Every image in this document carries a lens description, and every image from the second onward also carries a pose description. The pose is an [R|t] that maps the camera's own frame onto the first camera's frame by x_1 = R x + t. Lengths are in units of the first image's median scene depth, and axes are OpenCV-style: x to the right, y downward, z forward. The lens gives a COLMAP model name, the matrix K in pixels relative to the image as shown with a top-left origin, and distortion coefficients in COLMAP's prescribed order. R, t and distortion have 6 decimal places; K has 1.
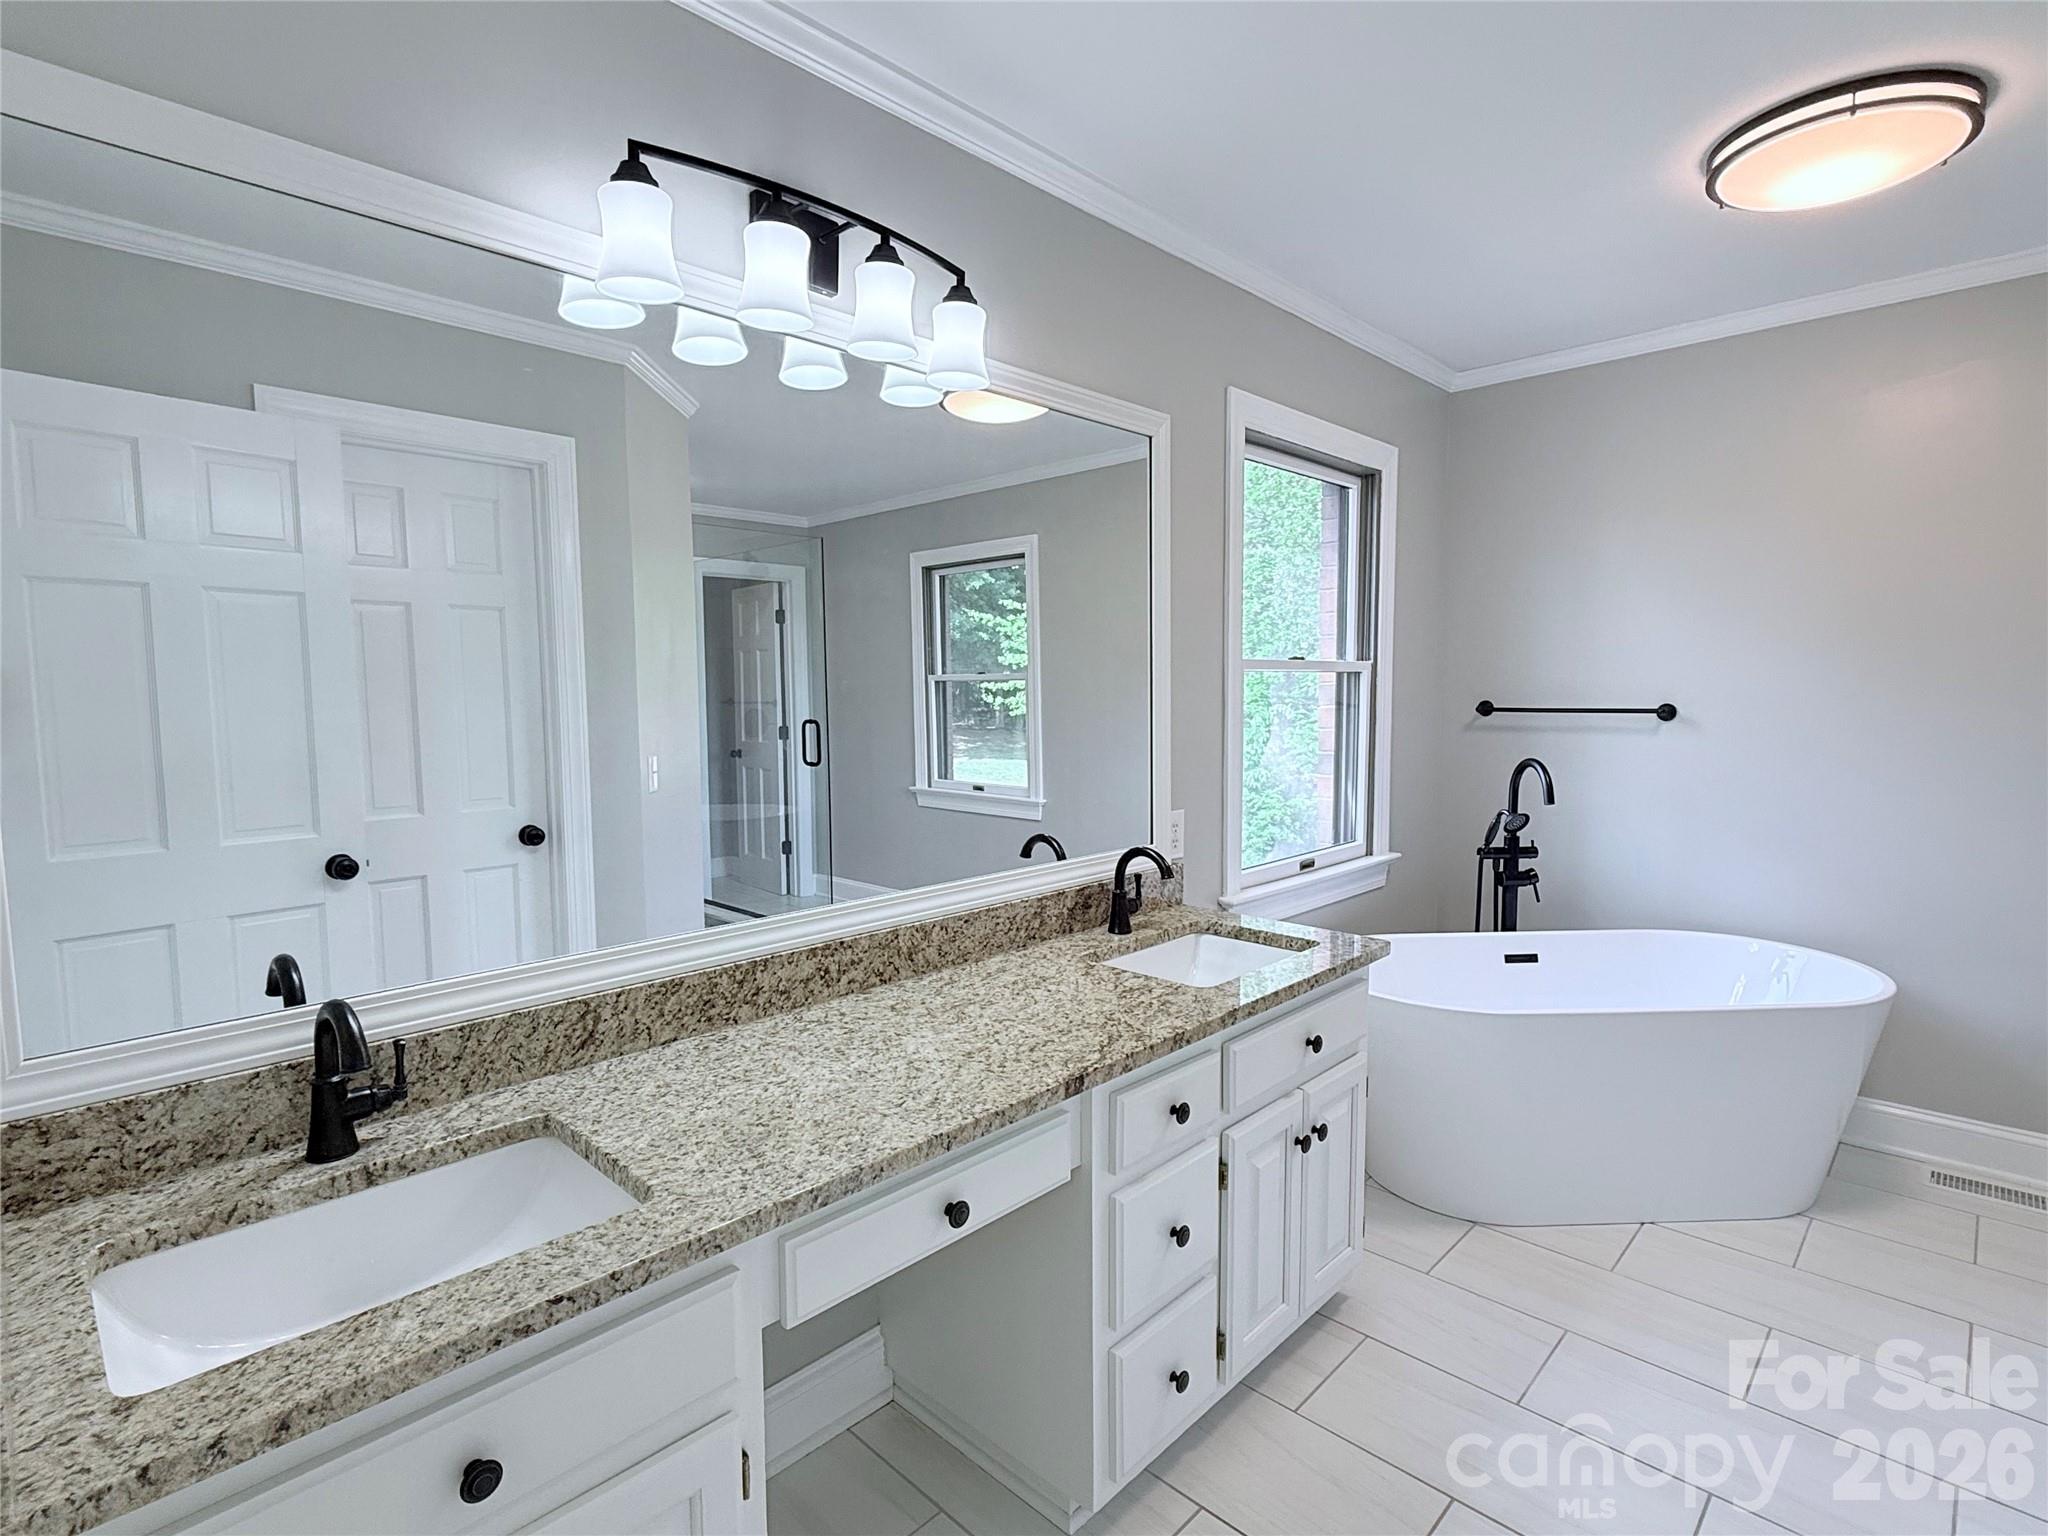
lens RADIAL K [[1018.1, 0, 1037.3], [0, 1018.1, 766.5], [0, 0, 1]] dist [-0.000111, 0.000174]
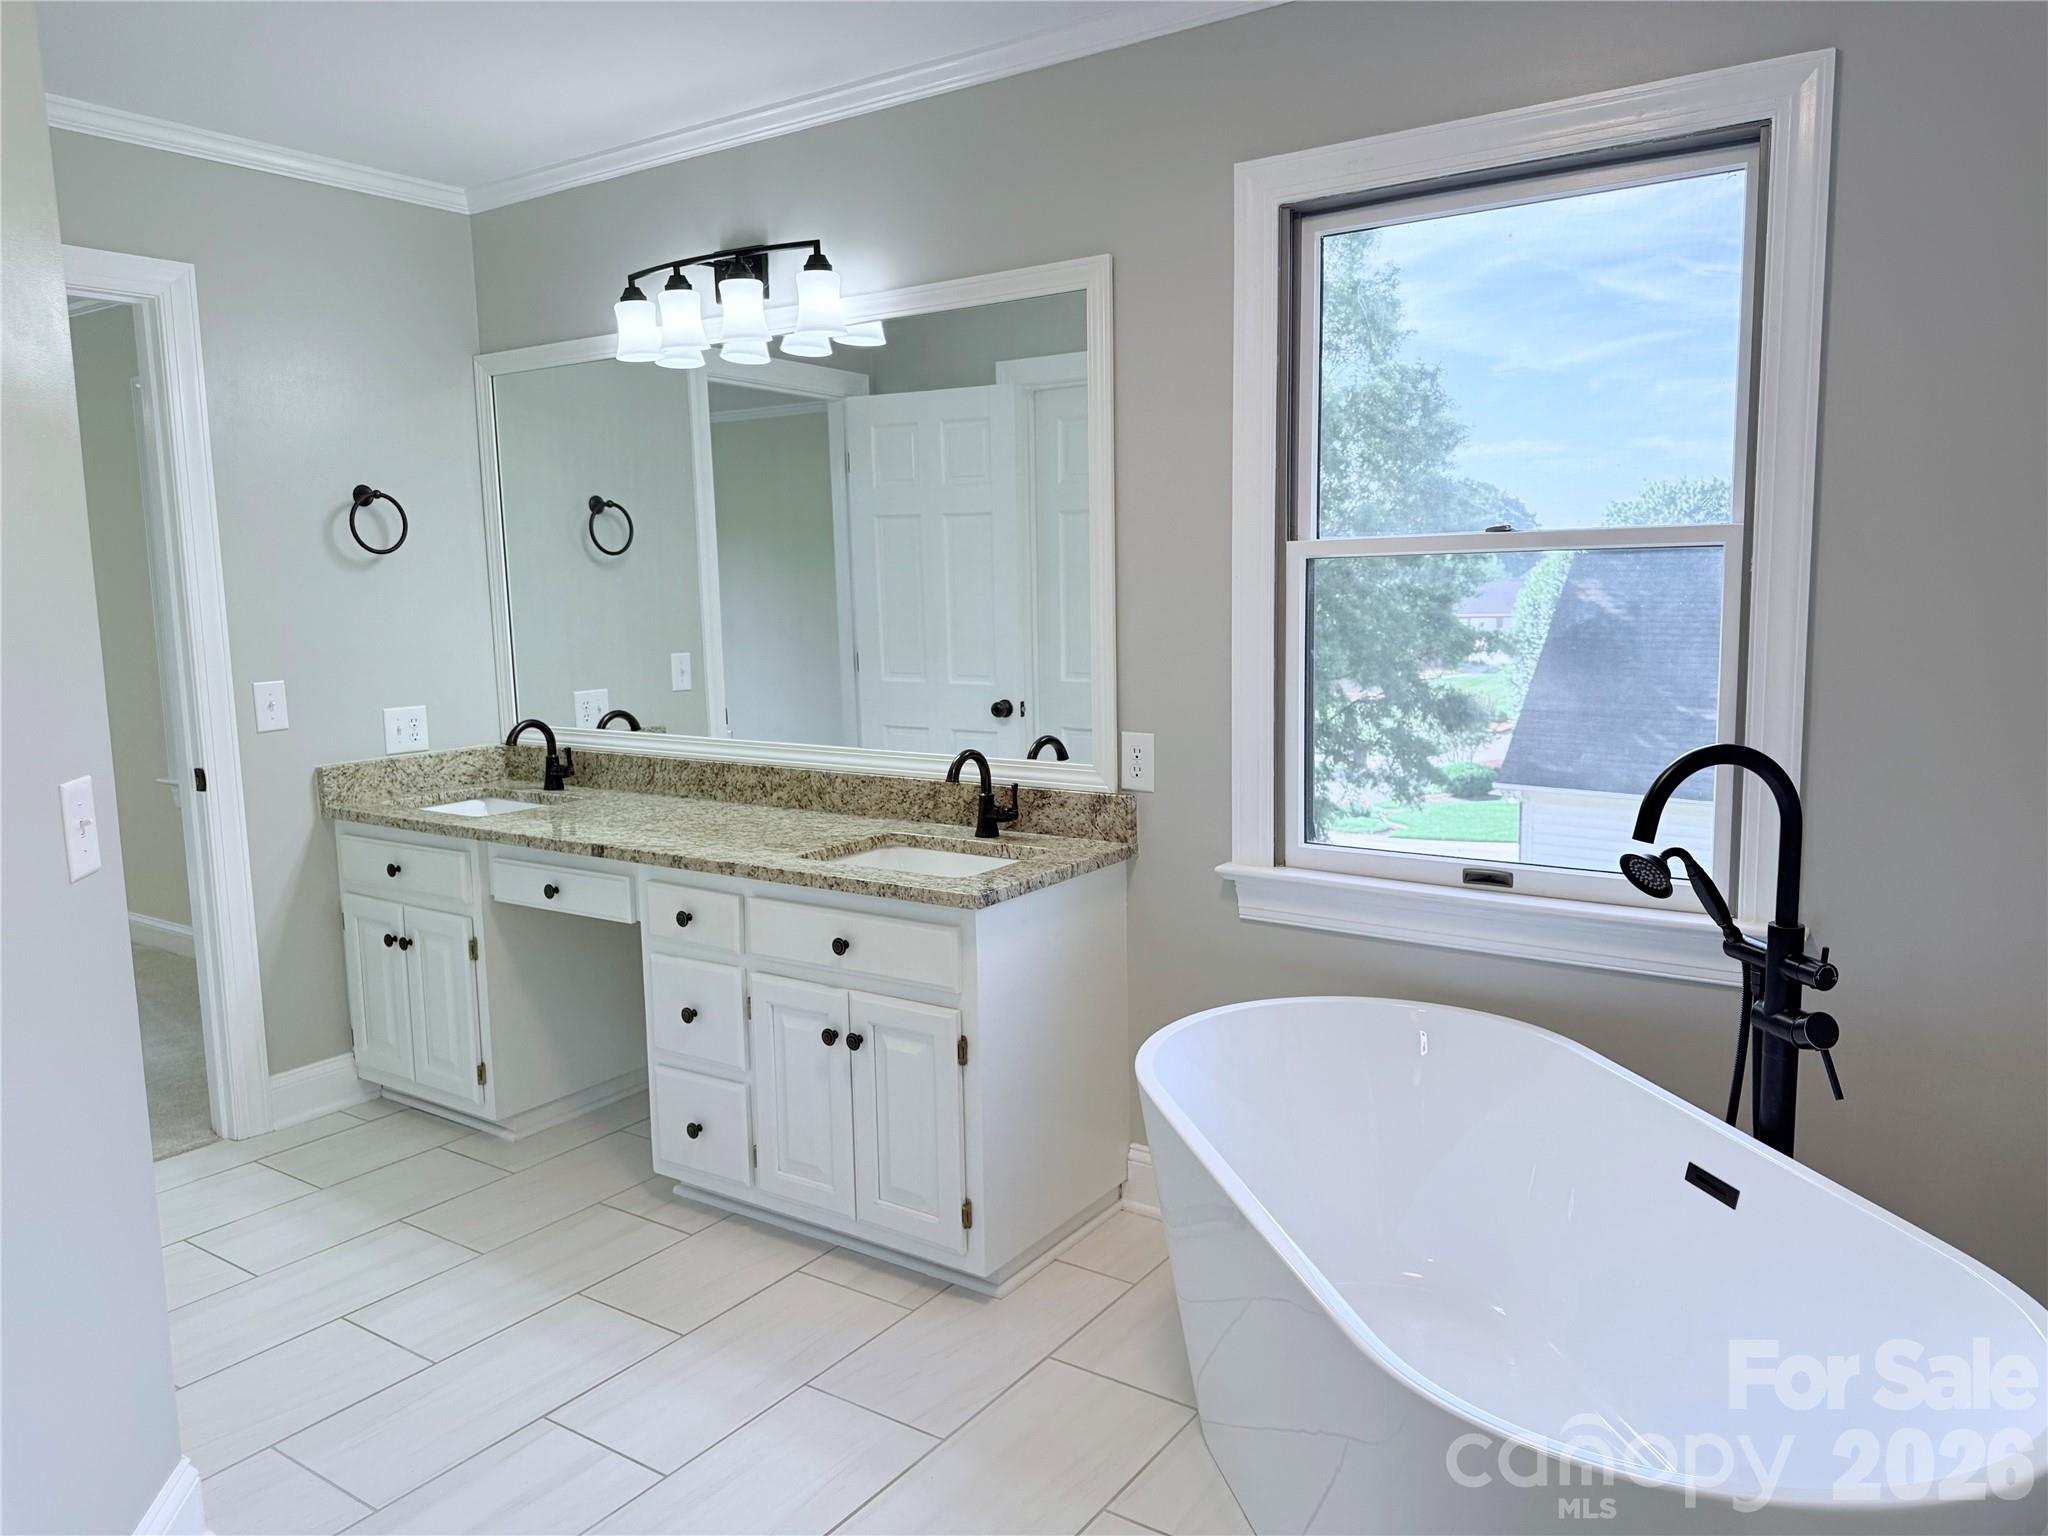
lens RADIAL K [[1437.1, 0, 1025.3], [0, 1437.1, 756.8], [0, 0, 1]] dist [0.052130, -0.061002]
pose [[0.161456, 0.127051, -0.978668, 1.736056], [-0.064248, 0.990928, 0.118043, -0.094630], [0.984786, 0.043819, 0.168154, 0.977899]]
